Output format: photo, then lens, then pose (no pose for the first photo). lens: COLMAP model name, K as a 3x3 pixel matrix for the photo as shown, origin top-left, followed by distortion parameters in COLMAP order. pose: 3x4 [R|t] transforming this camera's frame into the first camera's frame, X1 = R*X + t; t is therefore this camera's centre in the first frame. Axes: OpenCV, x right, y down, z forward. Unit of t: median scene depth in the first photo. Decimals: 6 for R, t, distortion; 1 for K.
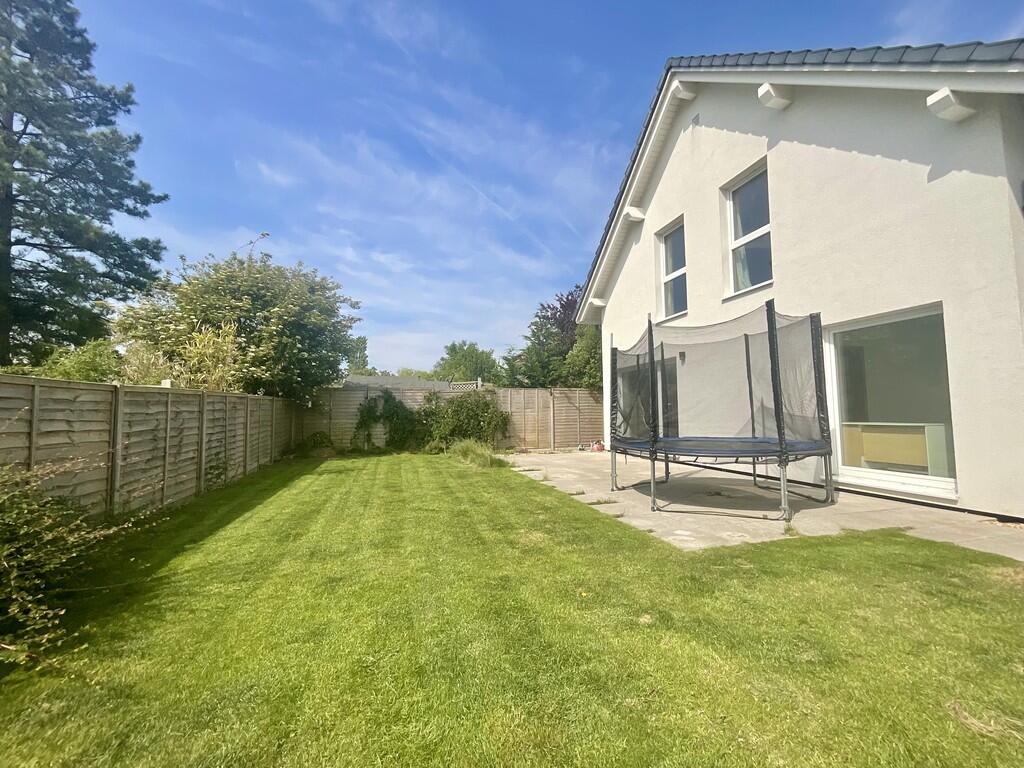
lens RADIAL K [[416.5, 0, 512.0], [0, 416.5, 384.0], [0, 0, 1]] dist [0.001275, 0.000173]
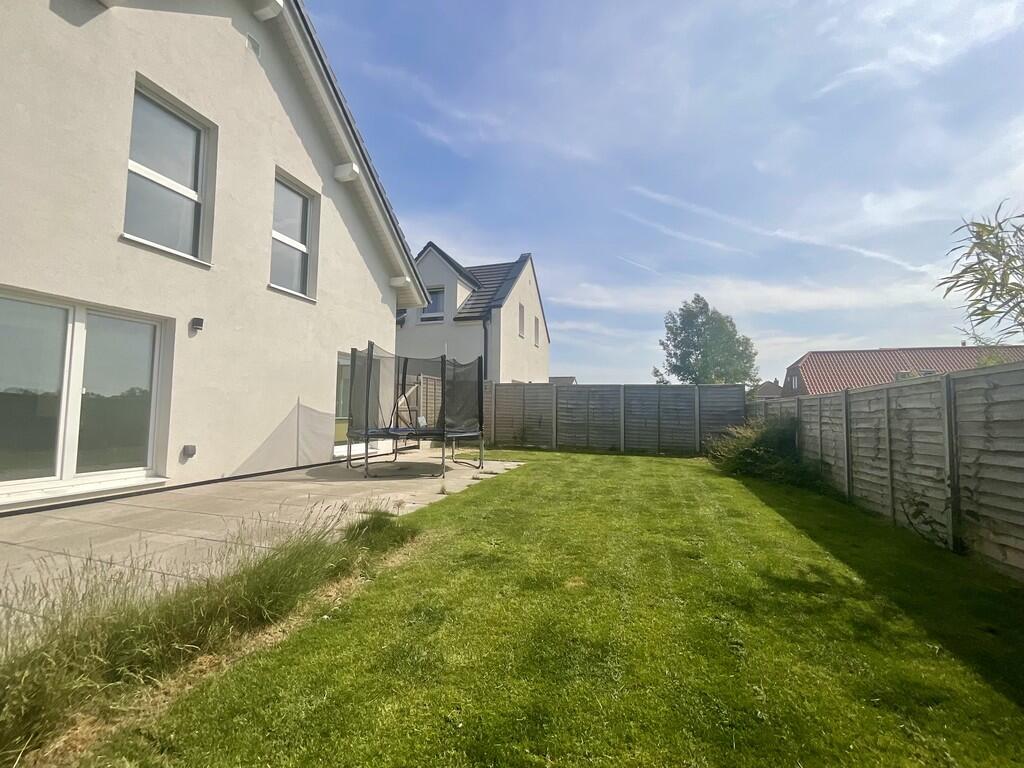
lens RADIAL K [[416.5, 0, 512.0], [0, 416.5, 384.0], [0, 0, 1]] dist [0.001275, 0.000173]
pose [[-0.839857, 0.034105, 0.541735, -0.484295], [-0.041067, 0.991172, -0.126065, 0.118211], [-0.541252, -0.128124, -0.831042, 1.637123]]
